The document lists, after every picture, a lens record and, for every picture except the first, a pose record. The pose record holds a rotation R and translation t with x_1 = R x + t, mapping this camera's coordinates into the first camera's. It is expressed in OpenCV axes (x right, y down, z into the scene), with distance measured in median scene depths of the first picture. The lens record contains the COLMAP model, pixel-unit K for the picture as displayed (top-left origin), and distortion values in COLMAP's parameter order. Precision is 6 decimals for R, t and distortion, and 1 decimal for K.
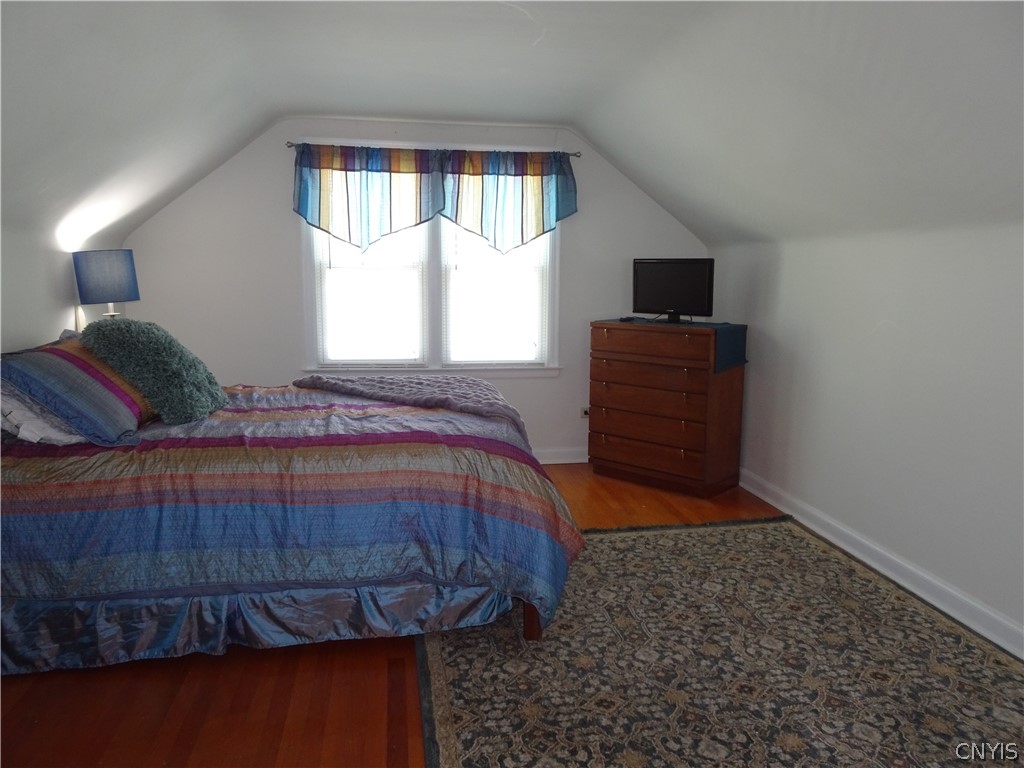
lens RADIAL K [[736.2, 0, 512.0], [0, 736.2, 384.0], [0, 0, 1]] dist [0.014553, 0.001688]
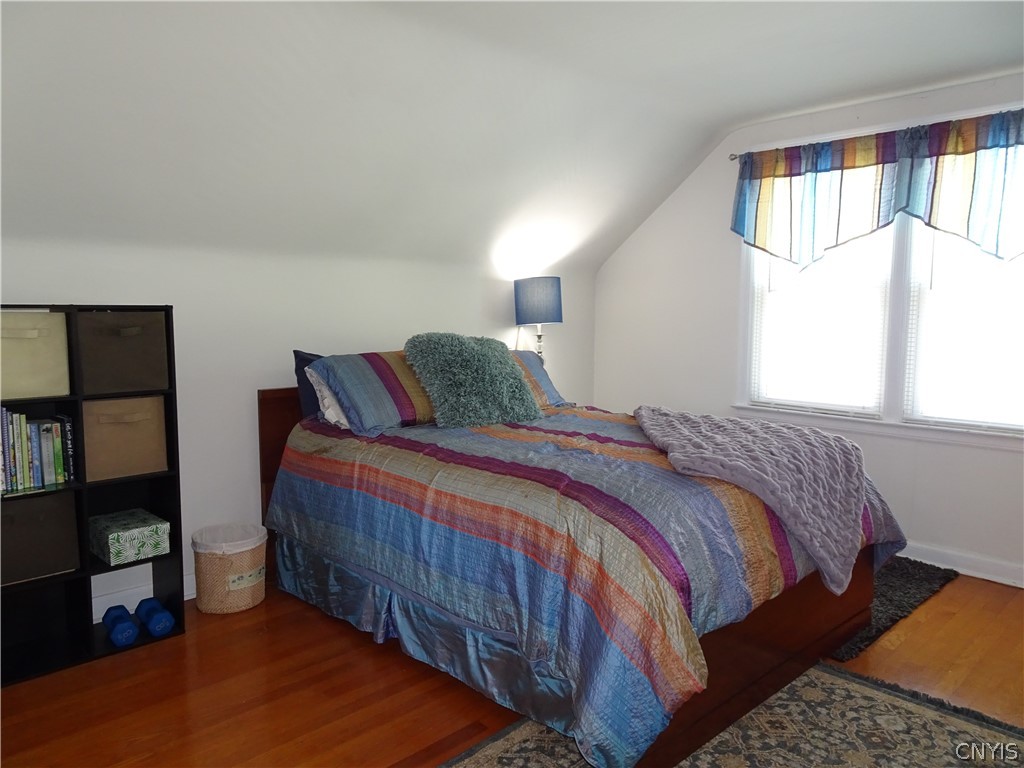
lens RADIAL K [[736.2, 0, 512.0], [0, 736.2, 384.0], [0, 0, 1]] dist [0.014553, 0.001688]
pose [[0.556137, 0.082946, -0.826941, 0.316337], [-0.119004, 0.992702, 0.019540, -0.030572], [0.822526, 0.087542, 0.561949, 0.280005]]
